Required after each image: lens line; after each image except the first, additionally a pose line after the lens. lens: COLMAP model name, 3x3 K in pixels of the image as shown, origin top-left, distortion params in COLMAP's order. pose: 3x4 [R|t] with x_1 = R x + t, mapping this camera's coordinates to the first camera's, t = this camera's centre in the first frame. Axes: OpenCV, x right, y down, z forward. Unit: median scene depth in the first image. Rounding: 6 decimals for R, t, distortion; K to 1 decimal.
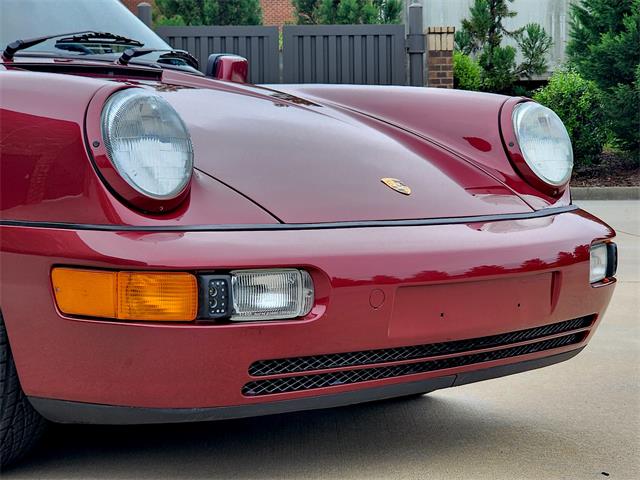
lens RADIAL K [[1540.9, 0, 320.0], [0, 1540.9, 240.0], [0, 0, 1]] dist [-0.302548, 4.291764]
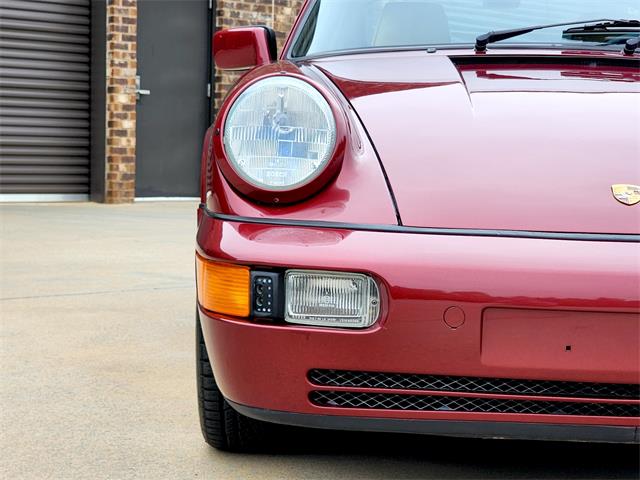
lens RADIAL K [[1540.9, 0, 320.0], [0, 1540.9, 240.0], [0, 0, 1]] dist [-0.302548, 4.291764]
pose [[0.703435, 0.069160, -0.707386, 0.591090], [-0.069301, 0.997186, 0.028579, -0.025044], [0.707373, 0.028919, 0.706249, 0.325301]]
